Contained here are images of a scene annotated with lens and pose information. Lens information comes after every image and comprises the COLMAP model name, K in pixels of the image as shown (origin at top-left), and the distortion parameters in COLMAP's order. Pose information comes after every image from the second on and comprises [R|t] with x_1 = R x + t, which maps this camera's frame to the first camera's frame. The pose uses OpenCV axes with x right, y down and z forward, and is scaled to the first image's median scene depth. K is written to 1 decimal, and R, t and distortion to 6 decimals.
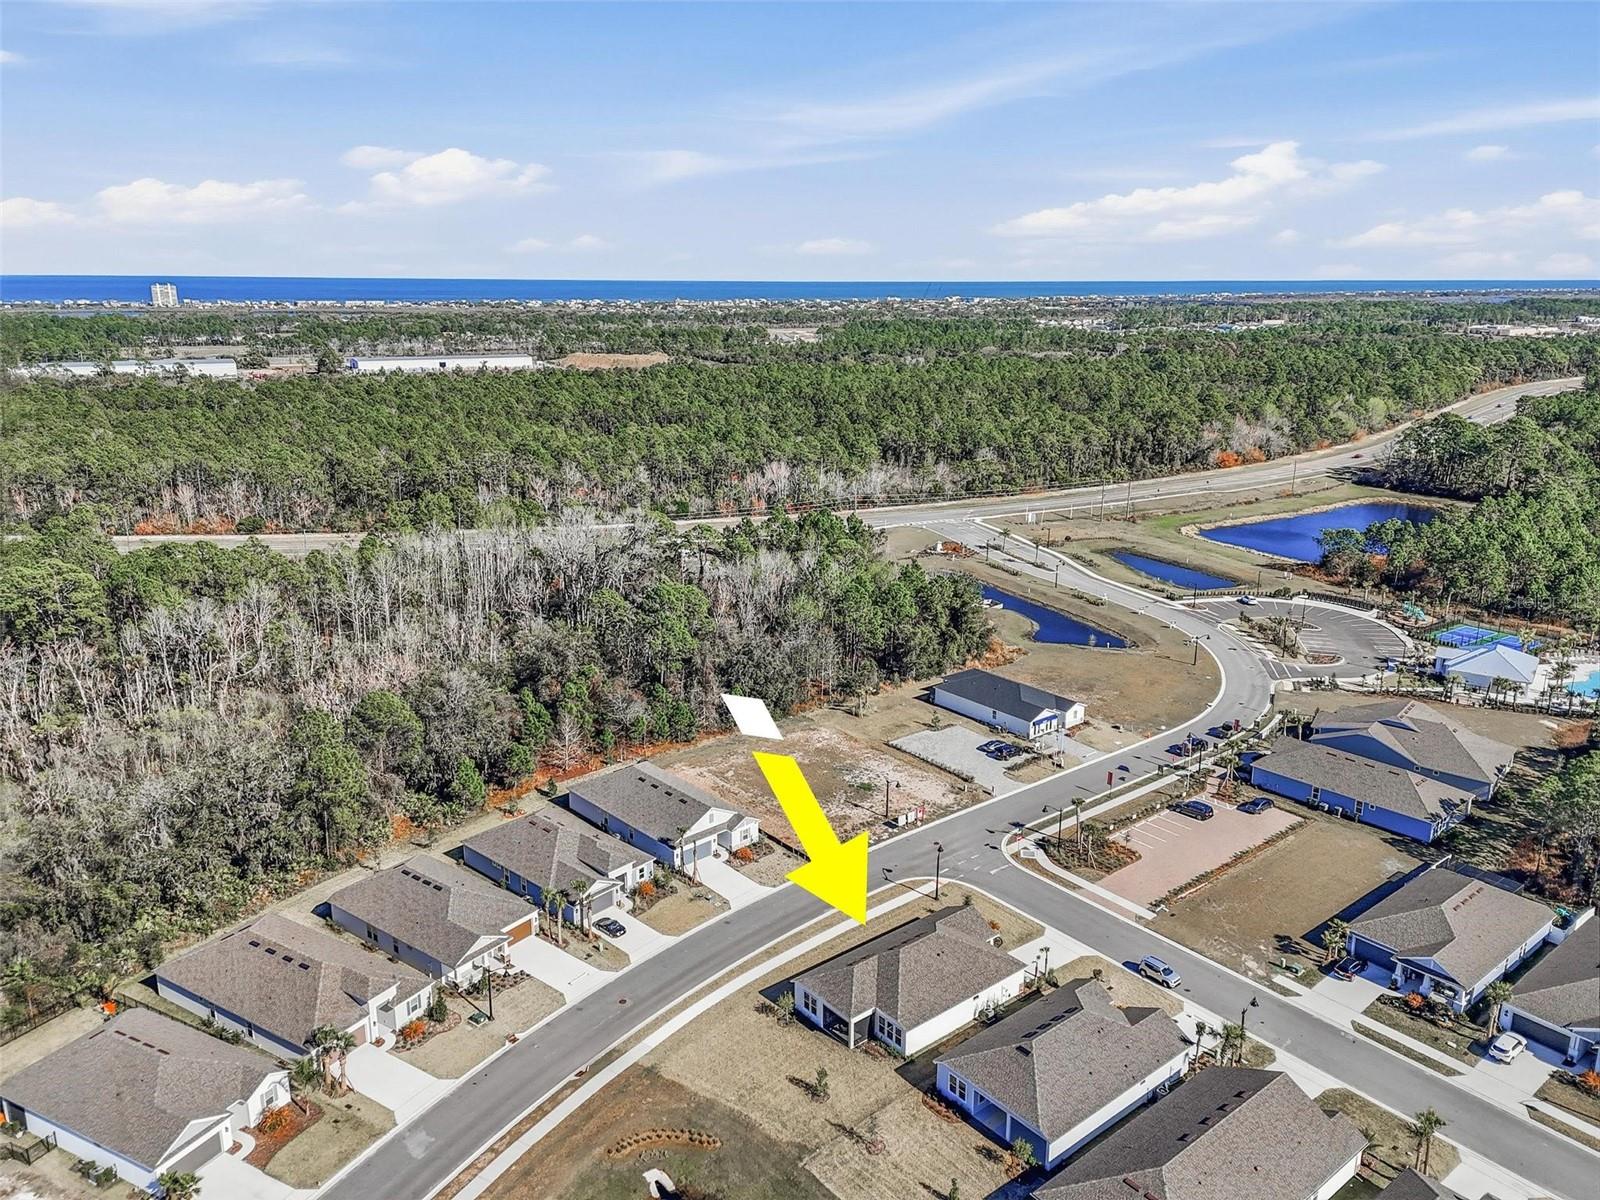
lens RADIAL K [[1169.8, 0, 800.0], [0, 1169.8, 600.0], [0, 0, 1]] dist [0.071176, -0.063615]
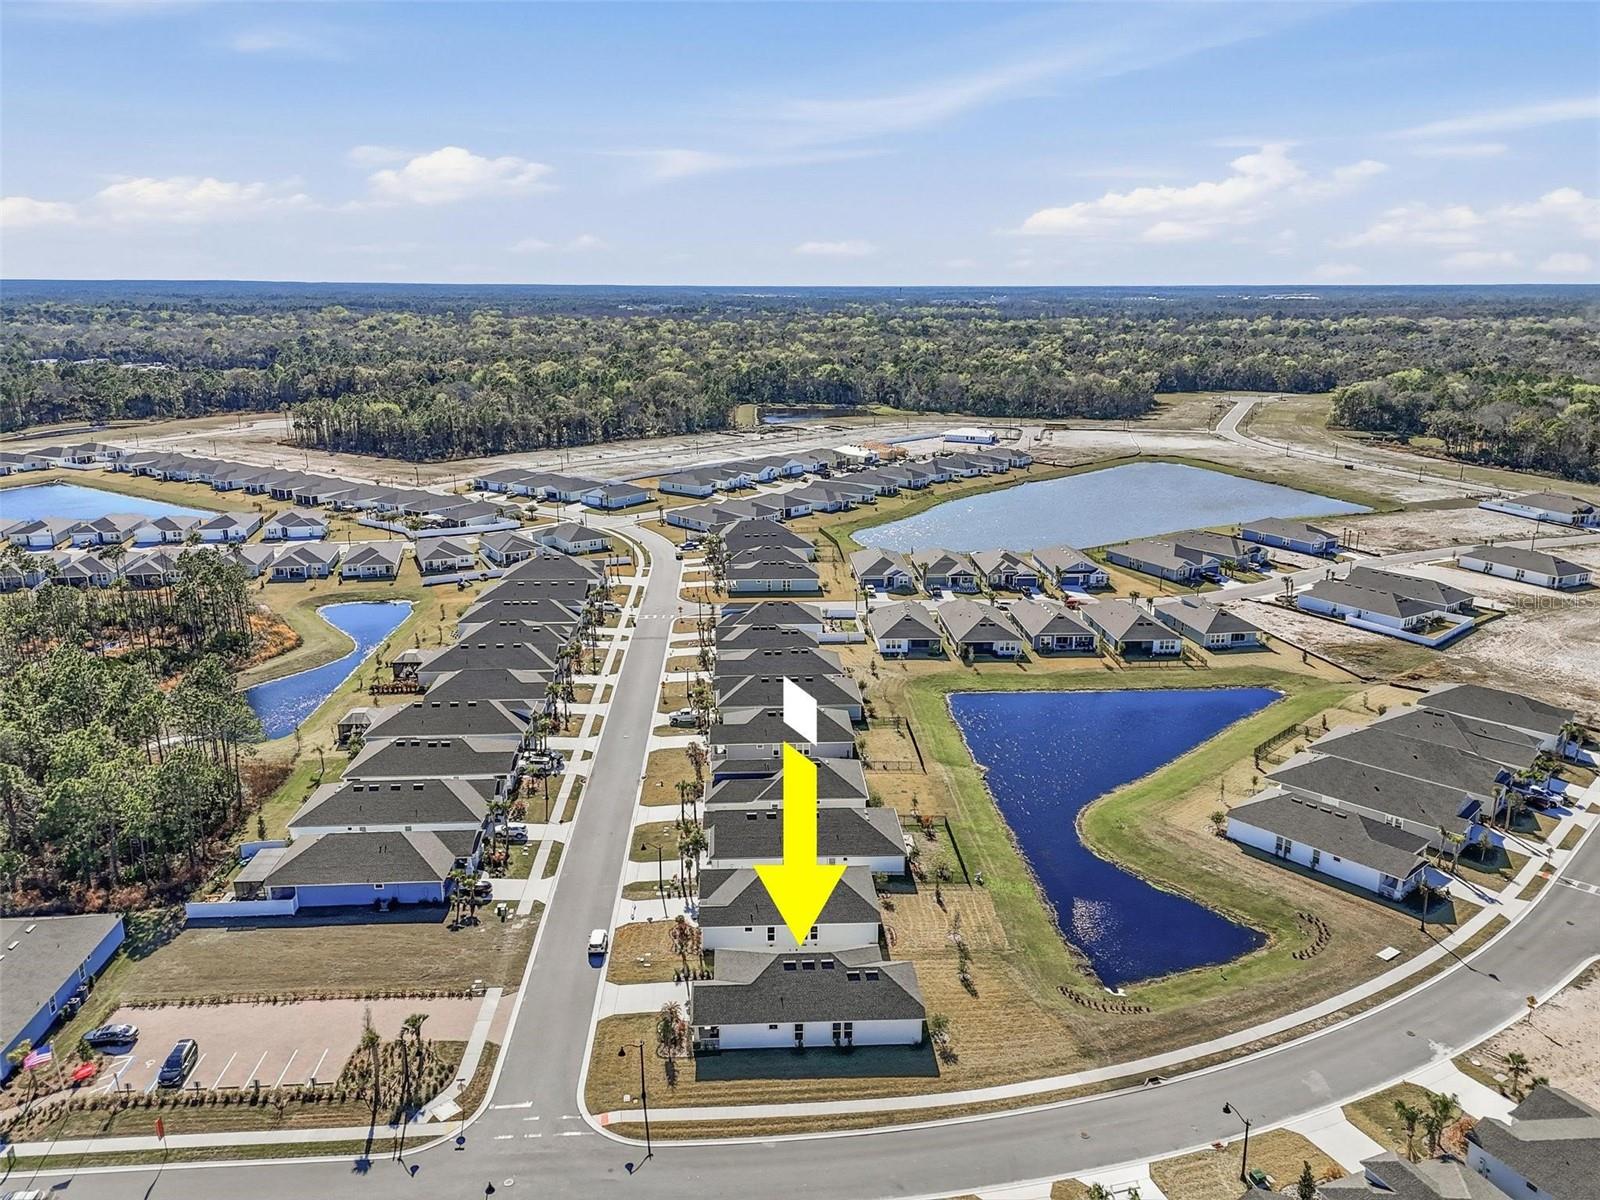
lens RADIAL K [[1146.1, 0, 805.9], [0, 1146.1, 633.6], [0, 0, 1]] dist [0.055337, 0.001019]
pose [[-0.803039, -0.180197, 0.568030, -0.321418], [0.155403, 0.856884, 0.491528, -0.336220], [-0.575308, 0.482990, -0.660107, 1.198293]]
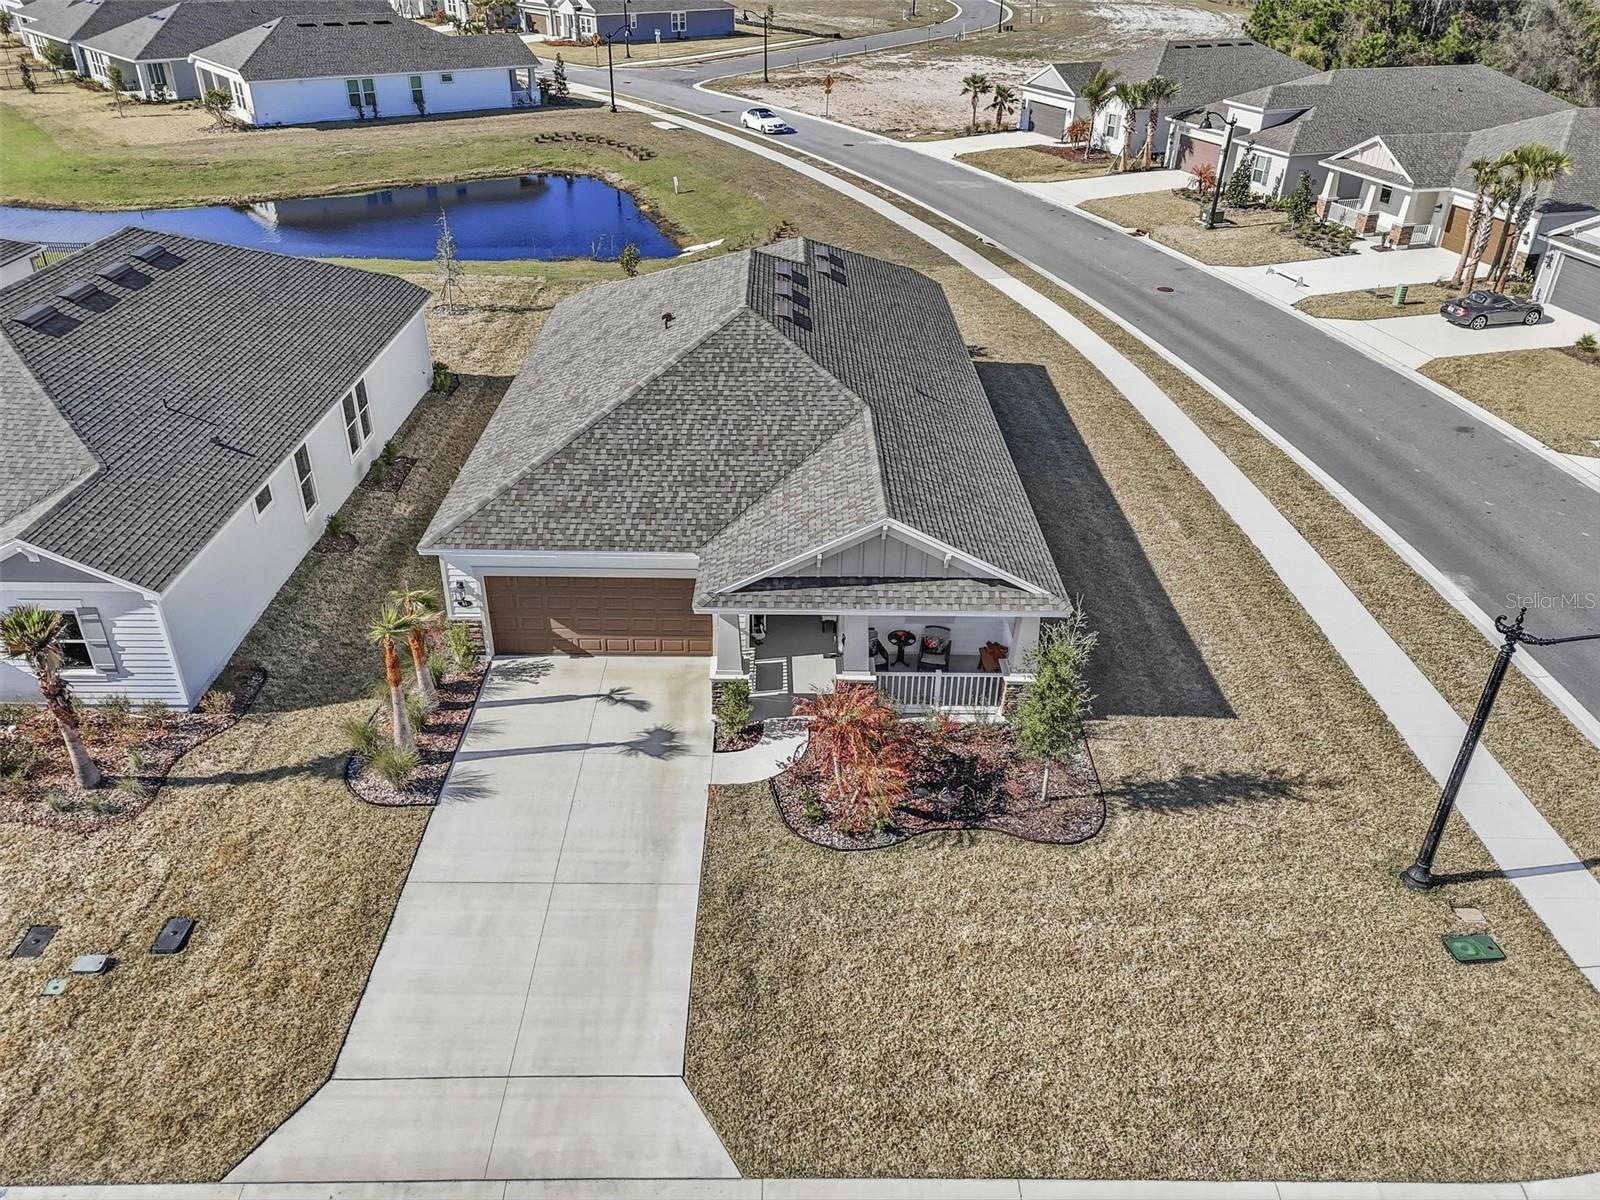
lens RADIAL K [[1169.8, 0, 800.0], [0, 1169.8, 600.0], [0, 0, 1]] dist [0.071176, -0.063615]
pose [[-0.627300, 0.382719, -0.678248, 0.235570], [-0.231822, 0.739667, 0.631784, 0.139023], [0.743474, 0.553551, -0.375271, 0.906548]]
